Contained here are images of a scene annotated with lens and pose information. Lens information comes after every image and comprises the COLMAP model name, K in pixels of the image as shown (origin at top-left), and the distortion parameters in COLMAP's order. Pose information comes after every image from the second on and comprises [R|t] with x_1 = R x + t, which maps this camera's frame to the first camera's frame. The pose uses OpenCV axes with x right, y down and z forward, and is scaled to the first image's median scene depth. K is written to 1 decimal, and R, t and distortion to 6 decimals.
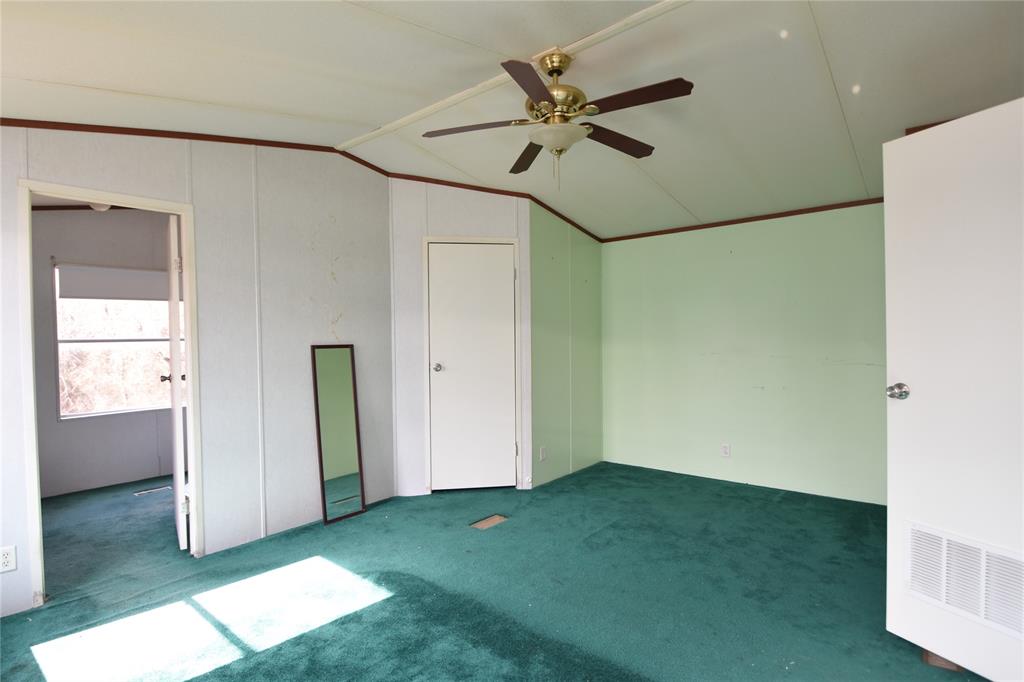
lens RADIAL K [[521.0, 0, 492.7], [0, 521.0, 345.8], [0, 0, 1]] dist [-0.000338, -0.020398]
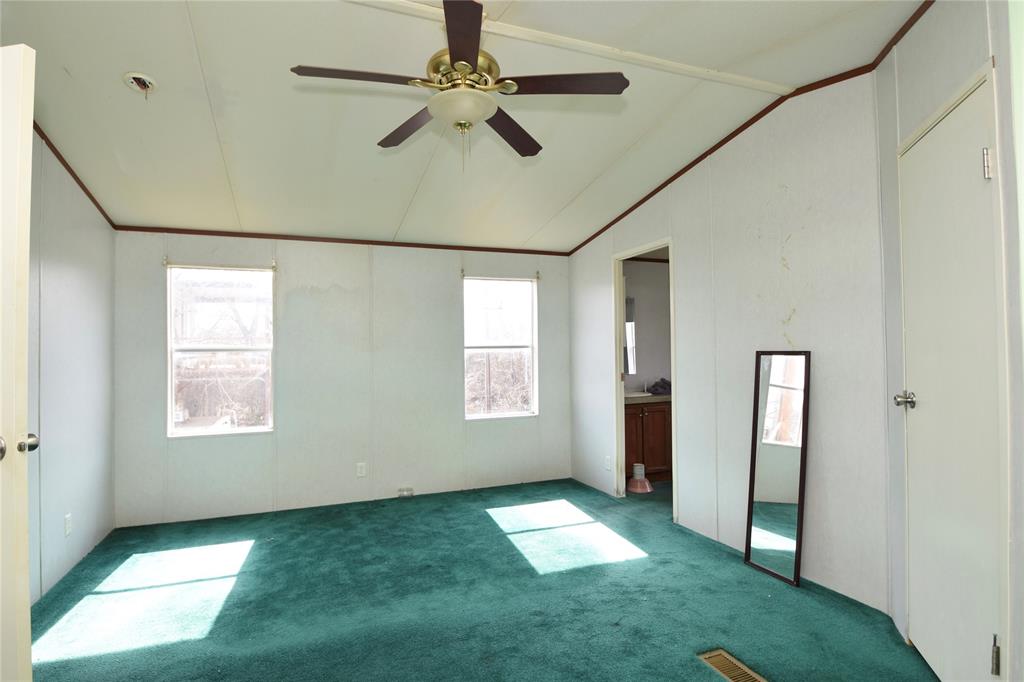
lens RADIAL K [[521.0, 0, 492.7], [0, 521.0, 345.8], [0, 0, 1]] dist [-0.000338, -0.020398]
pose [[-0.476243, 0.014359, -0.879196, 0.599962], [0.004584, 0.999894, 0.013848, -0.023086], [0.879302, 0.002565, -0.476258, 1.022826]]
